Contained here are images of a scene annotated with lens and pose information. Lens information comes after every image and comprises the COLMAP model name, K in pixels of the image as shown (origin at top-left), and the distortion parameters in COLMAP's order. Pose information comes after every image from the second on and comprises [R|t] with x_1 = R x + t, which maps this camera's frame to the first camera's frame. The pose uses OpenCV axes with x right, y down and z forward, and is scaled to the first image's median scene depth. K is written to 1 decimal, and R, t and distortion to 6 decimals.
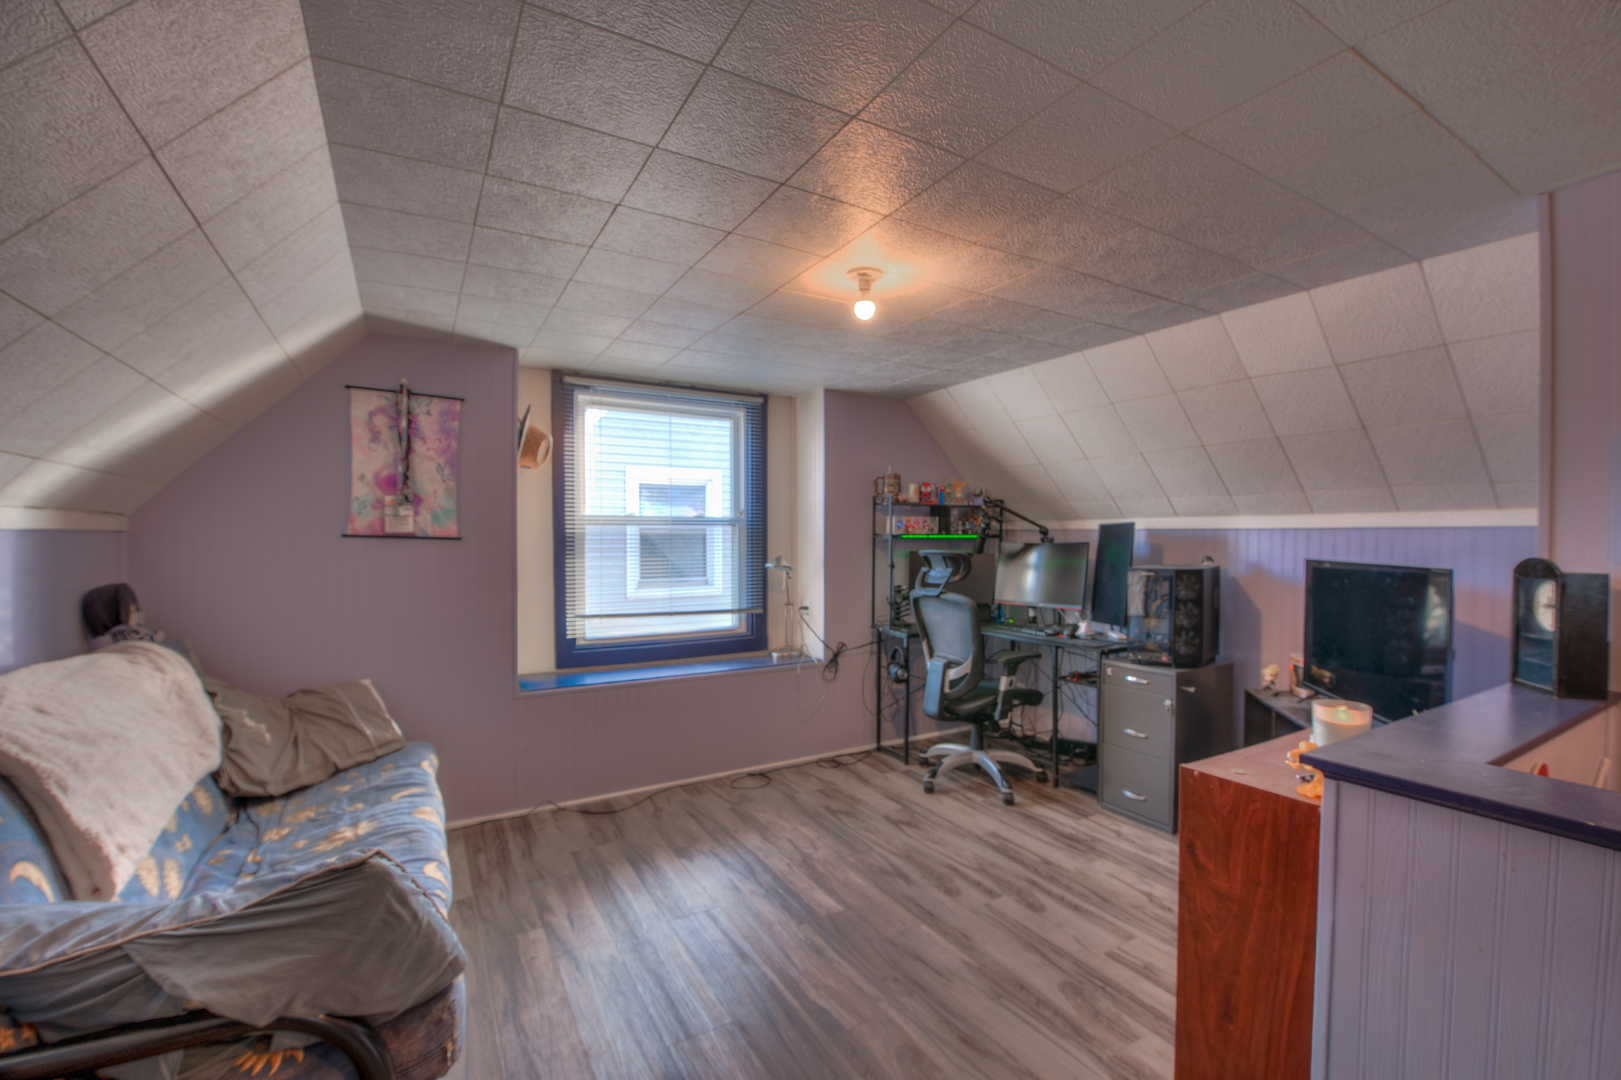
lens RADIAL K [[708.0, 0, 821.1], [0, 708.0, 538.5], [0, 0, 1]] dist [0.001995, -0.000162]
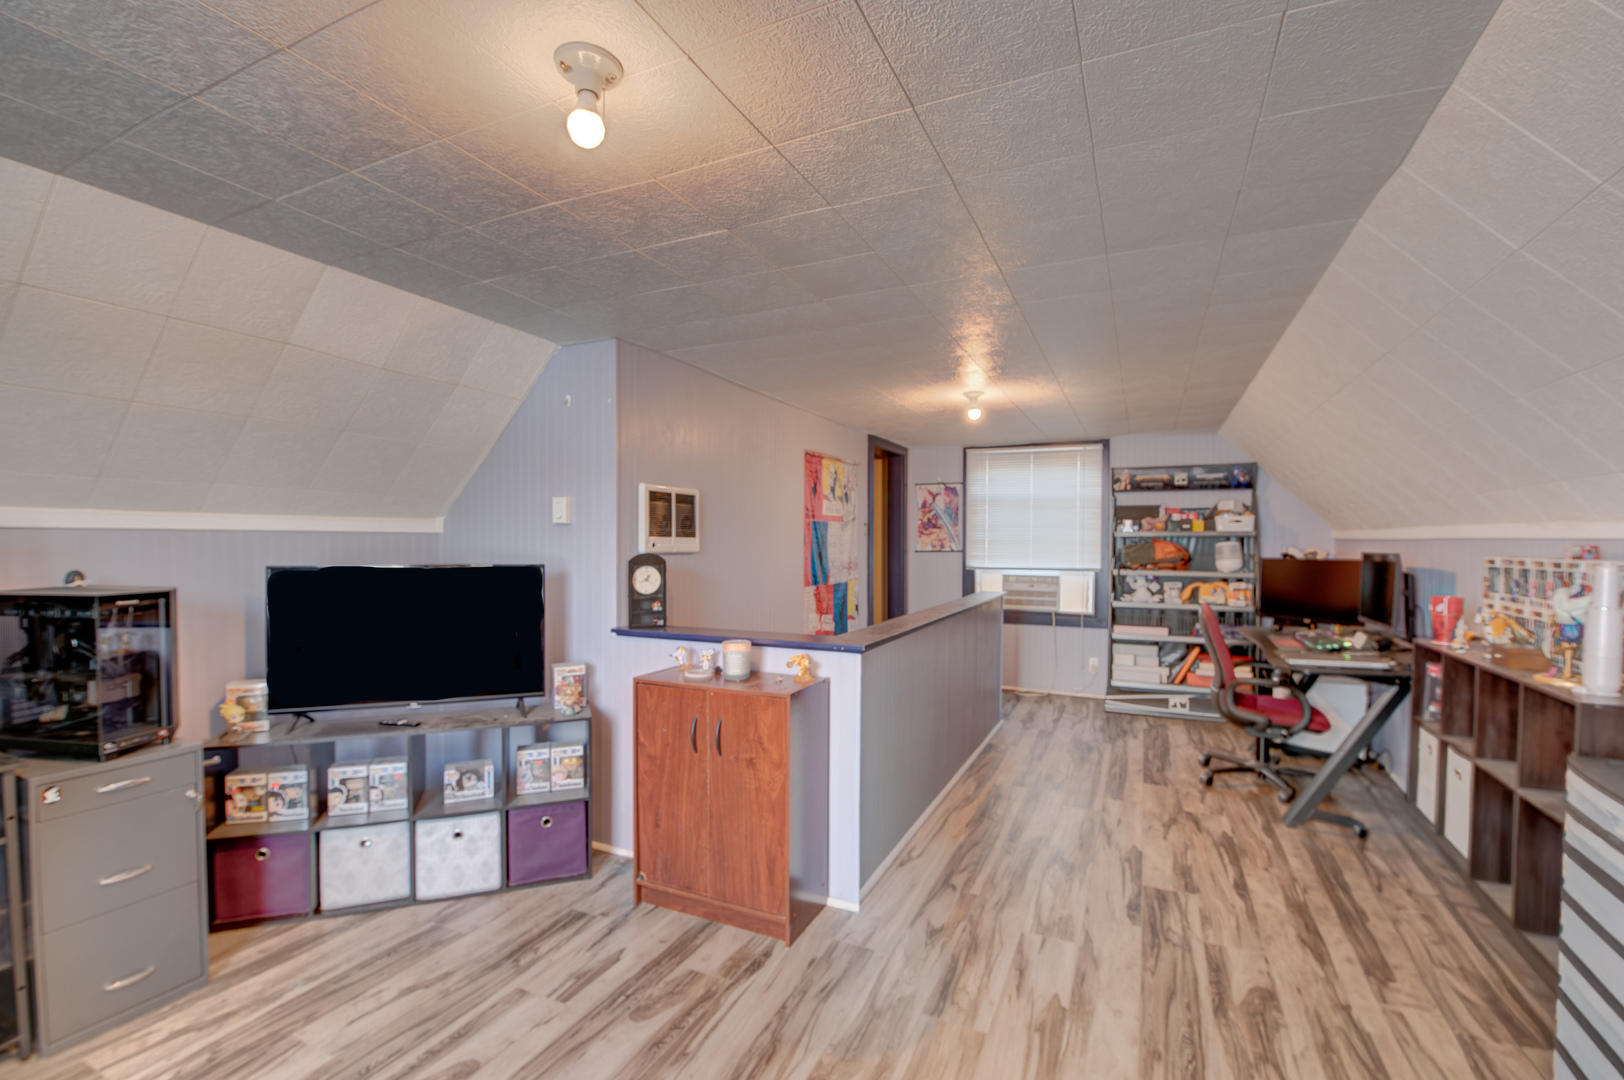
lens RADIAL K [[709.3, 0, 818.1], [0, 709.3, 555.4], [0, 0, 1]] dist [0.001995, -0.000162]
pose [[-0.558503, -0.022049, 0.829210, -0.485703], [-0.001862, 0.999677, 0.025327, -0.009539], [-0.829501, 0.012601, -0.558364, 1.140069]]
